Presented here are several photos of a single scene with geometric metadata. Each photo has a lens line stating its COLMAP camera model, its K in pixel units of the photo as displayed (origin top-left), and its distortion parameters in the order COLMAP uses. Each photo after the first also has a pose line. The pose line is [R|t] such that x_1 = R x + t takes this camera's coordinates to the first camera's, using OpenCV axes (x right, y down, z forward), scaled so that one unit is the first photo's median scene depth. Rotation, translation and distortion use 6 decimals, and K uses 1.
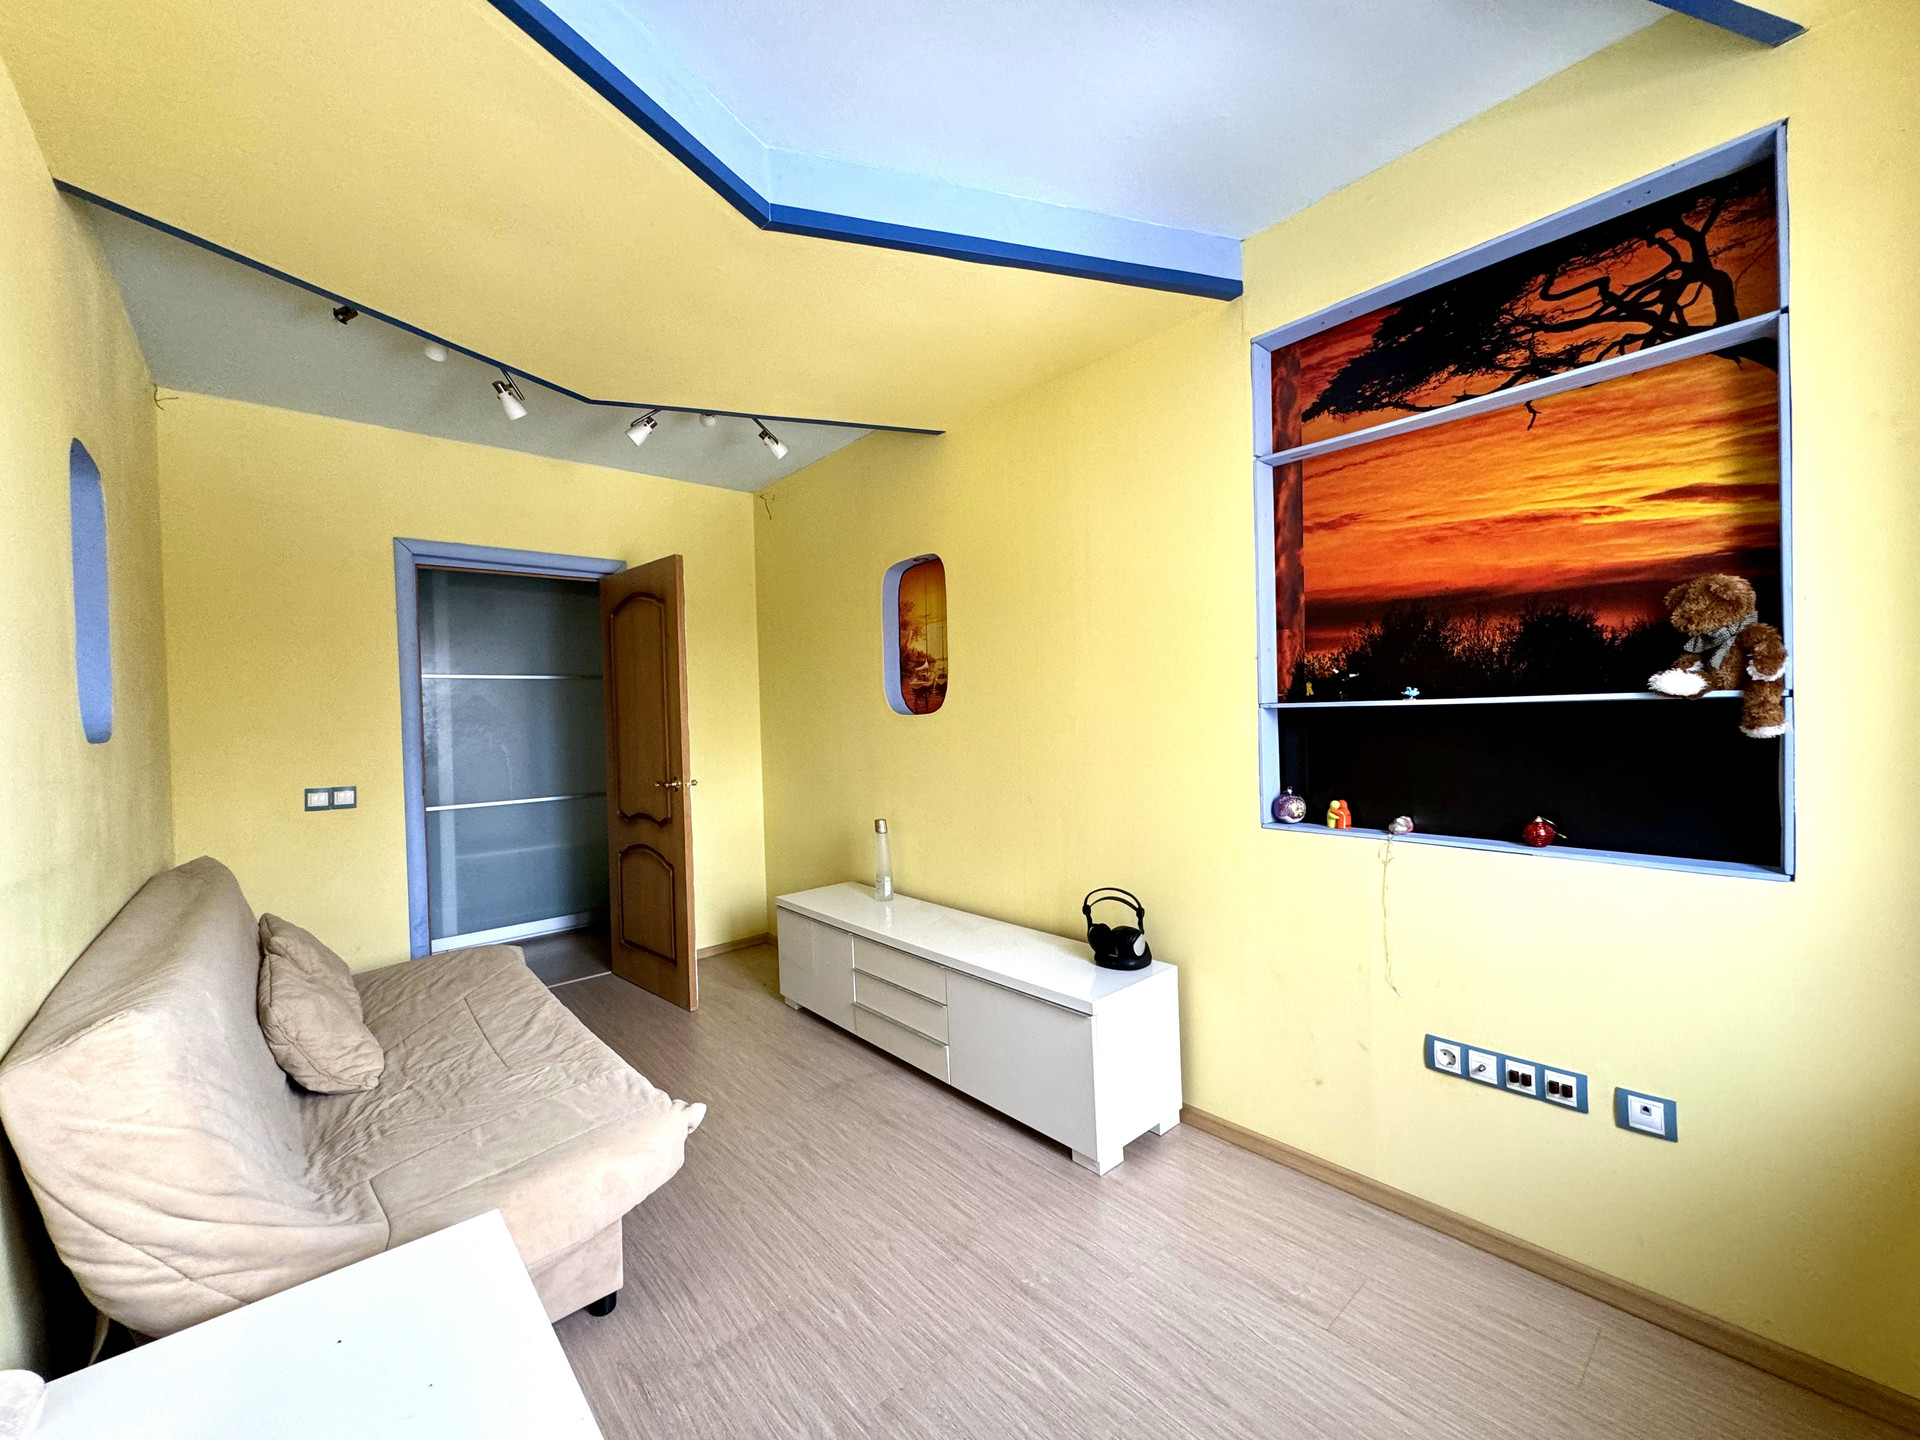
lens RADIAL K [[765.4, 0, 955.1], [0, 765.4, 719.4], [0, 0, 1]] dist [-0.002614, -0.000096]
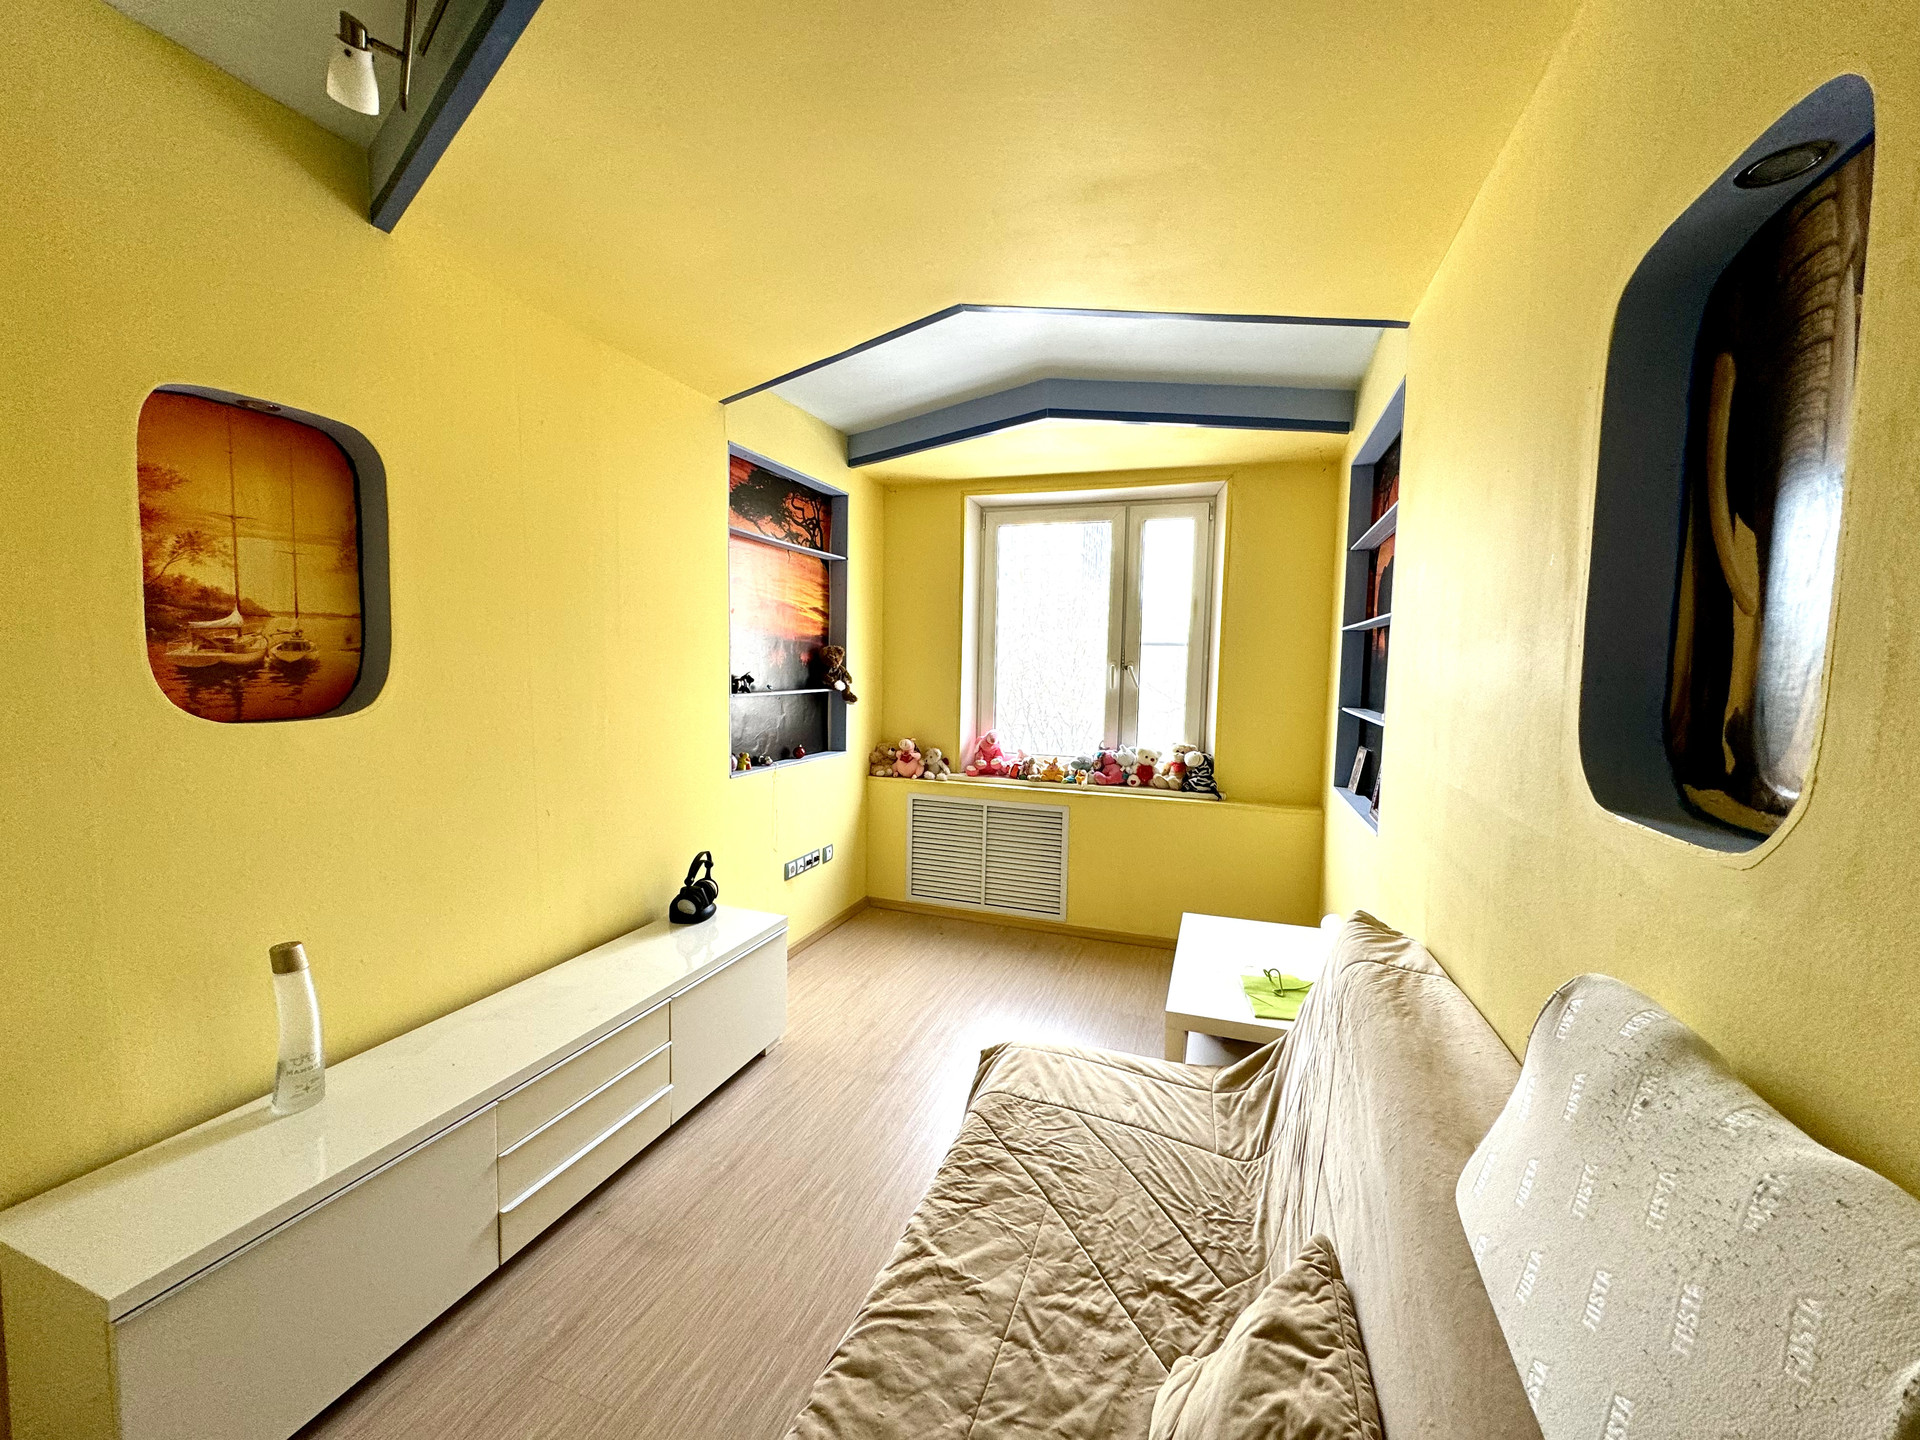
lens RADIAL K [[765.4, 0, 951.4], [0, 765.4, 721.4], [0, 0, 1]] dist [-0.002614, -0.000096]
pose [[-0.482322, -0.048531, 0.874649, -1.323073], [0.003752, 0.998341, 0.057463, -0.062554], [-0.875986, 0.030998, -0.481339, 1.617825]]
